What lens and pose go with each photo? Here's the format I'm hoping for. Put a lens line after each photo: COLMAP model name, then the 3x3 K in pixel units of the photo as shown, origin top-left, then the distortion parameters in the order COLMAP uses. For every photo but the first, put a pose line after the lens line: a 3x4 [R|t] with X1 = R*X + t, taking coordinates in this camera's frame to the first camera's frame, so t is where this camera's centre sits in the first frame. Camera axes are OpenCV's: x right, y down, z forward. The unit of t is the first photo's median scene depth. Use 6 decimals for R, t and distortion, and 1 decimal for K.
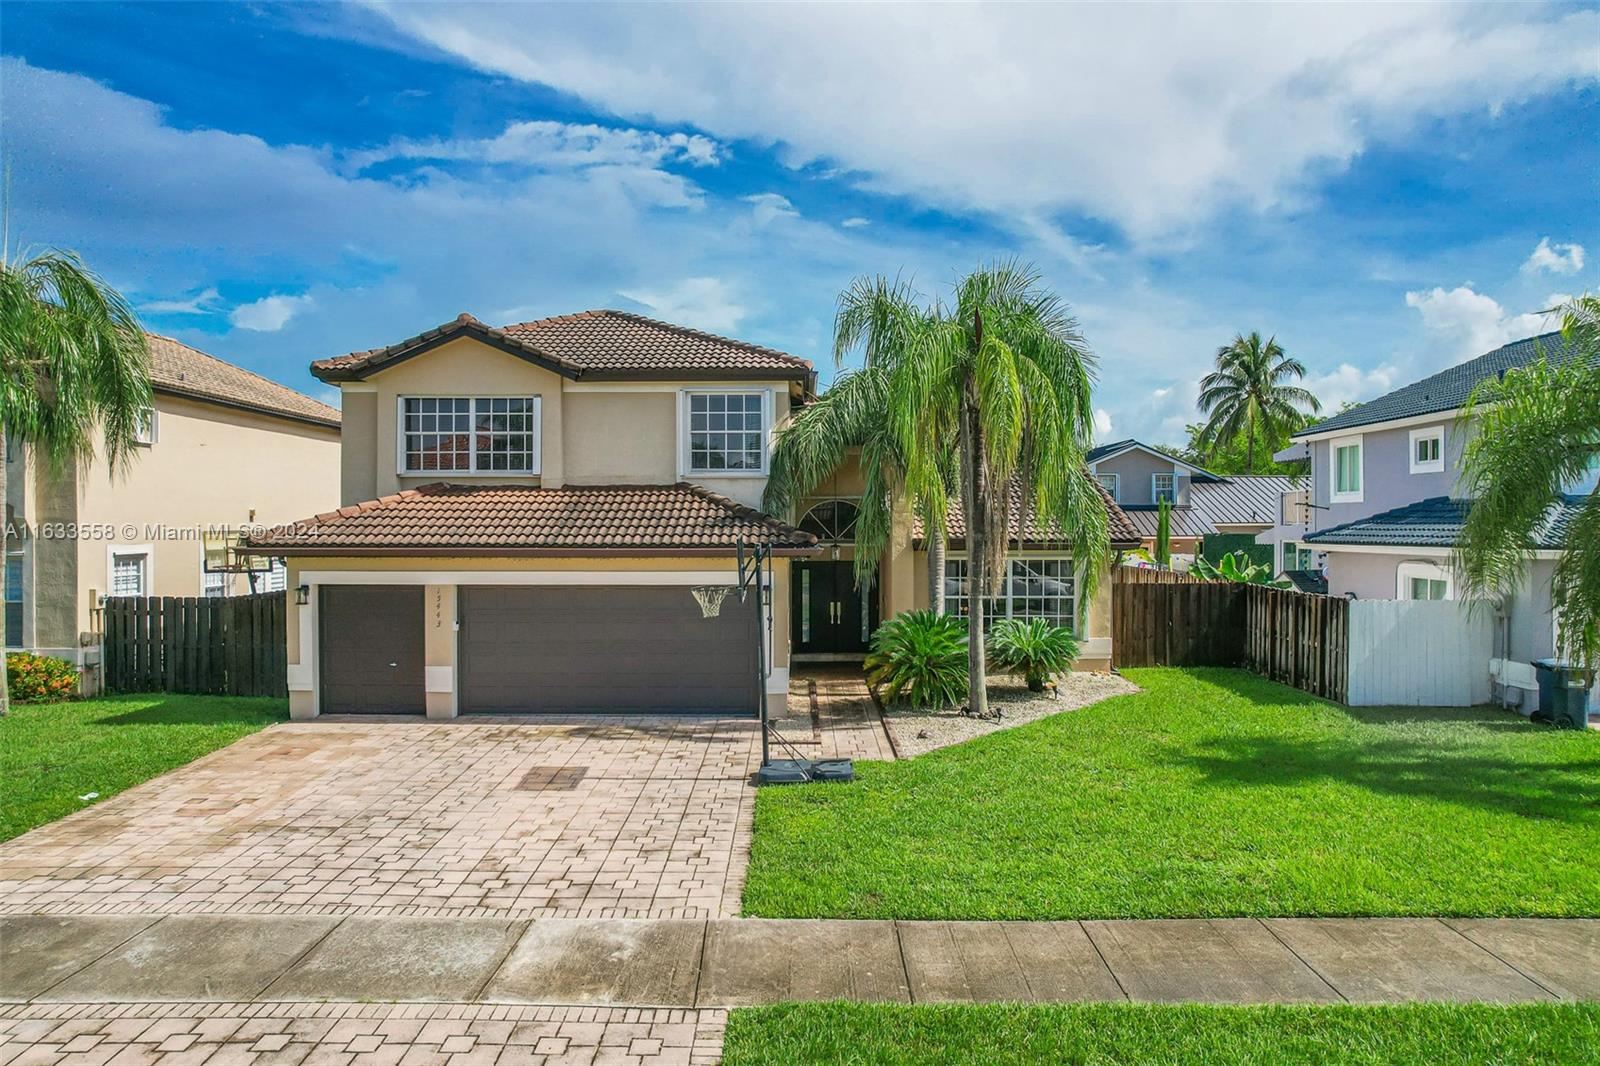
lens RADIAL K [[1024.2, 0, 800.0], [0, 1024.2, 533.0], [0, 0, 1]] dist [-0.076494, 0.067404]
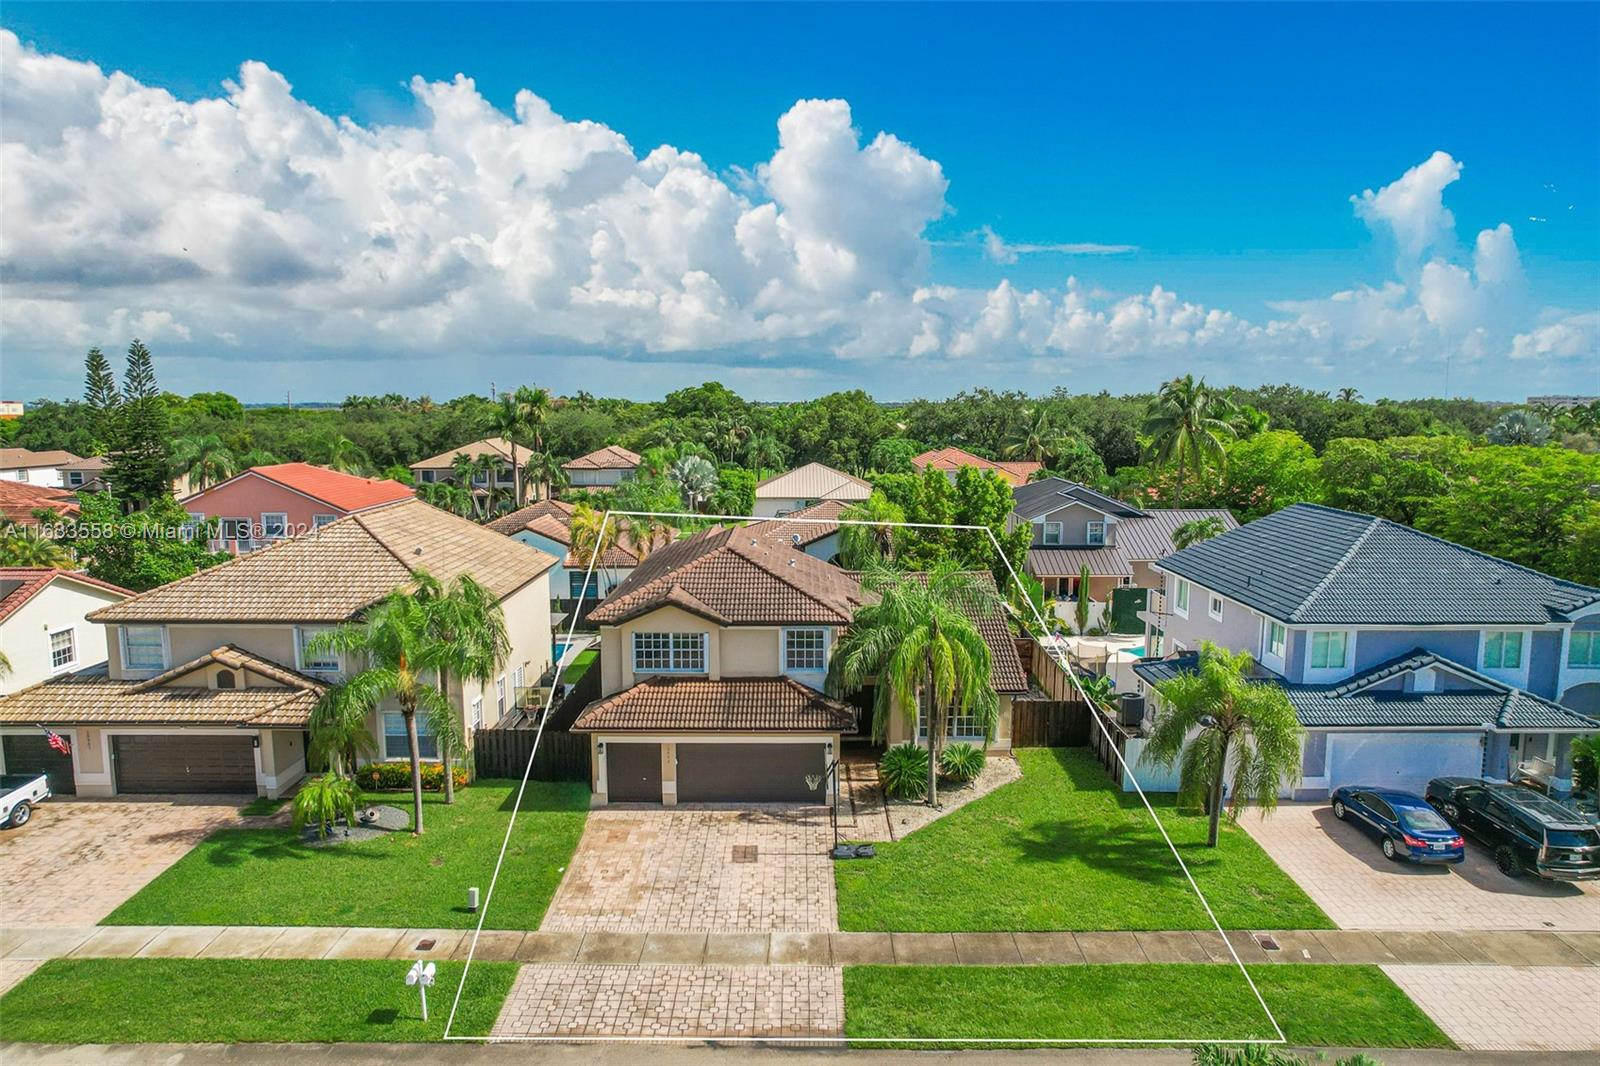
lens RADIAL K [[1024.2, 0, 800.0], [0, 1024.2, 533.0], [0, 0, 1]] dist [-0.076494, 0.067404]
pose [[0.999998, 0.001081, 0.001770, -0.101993], [-0.001285, 0.992815, 0.119656, -0.648144], [-0.001628, -0.119658, 0.992814, -1.035051]]
